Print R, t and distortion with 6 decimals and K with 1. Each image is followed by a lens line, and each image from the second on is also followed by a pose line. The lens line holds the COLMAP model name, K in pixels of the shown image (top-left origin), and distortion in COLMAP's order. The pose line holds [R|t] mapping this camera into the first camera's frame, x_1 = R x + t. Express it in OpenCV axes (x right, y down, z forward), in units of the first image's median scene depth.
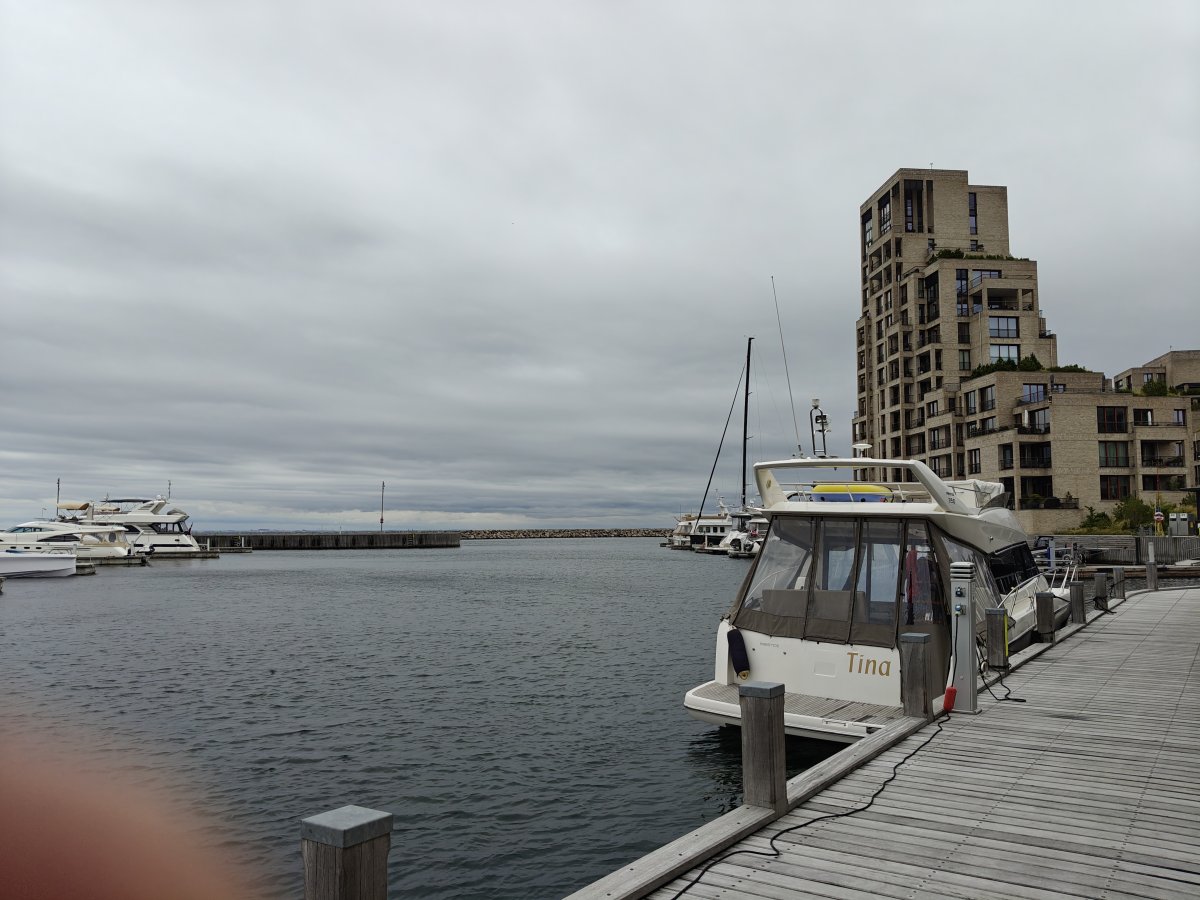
lens RADIAL K [[958.3, 0, 599.0], [0, 958.3, 448.6], [0, 0, 1]] dist [0.012037, -0.018885]
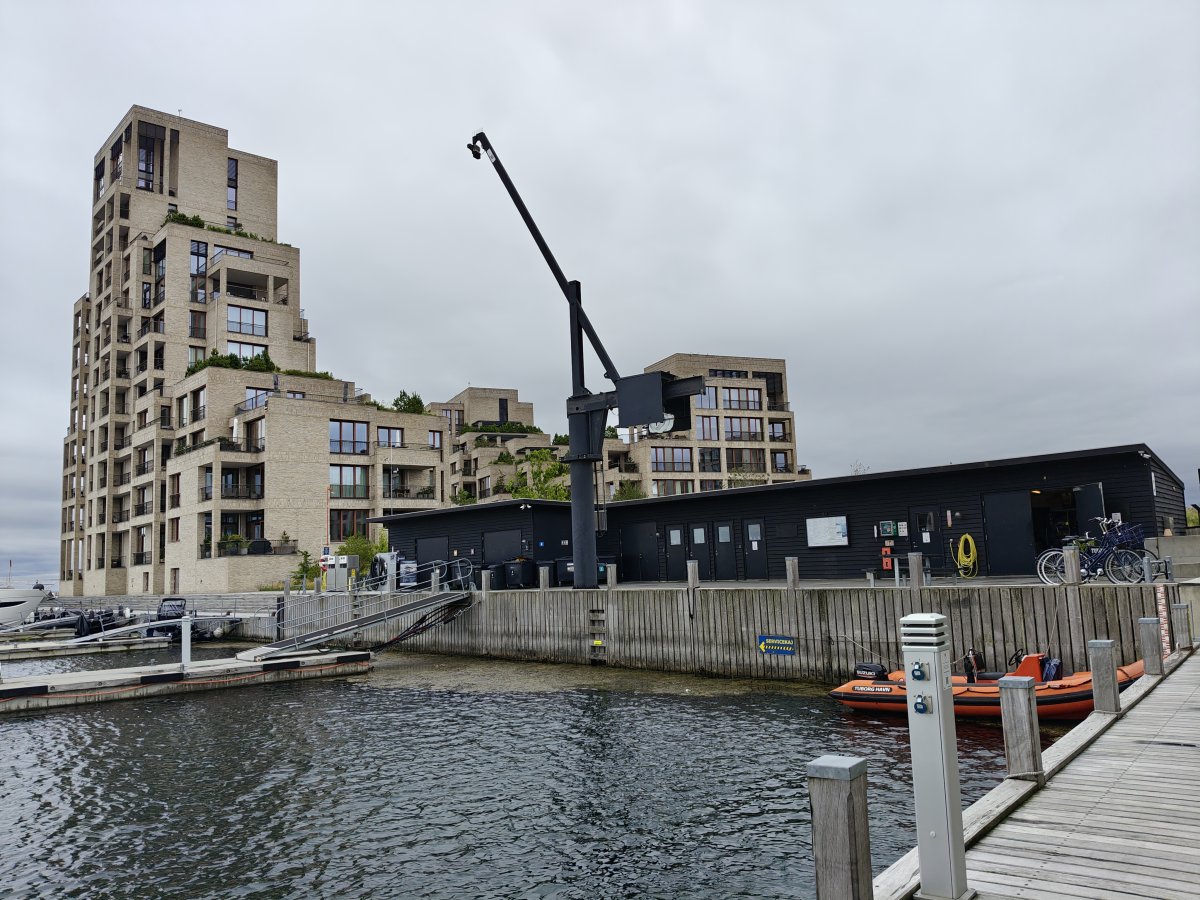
lens RADIAL K [[958.3, 0, 603.3], [0, 958.3, 451.2], [0, 0, 1]] dist [0.012037, -0.018885]
pose [[0.807026, 0.038645, 0.589250, 0.198150], [-0.009471, 0.998575, -0.052517, 0.016101], [-0.590440, 0.036802, 0.806242, 0.207996]]
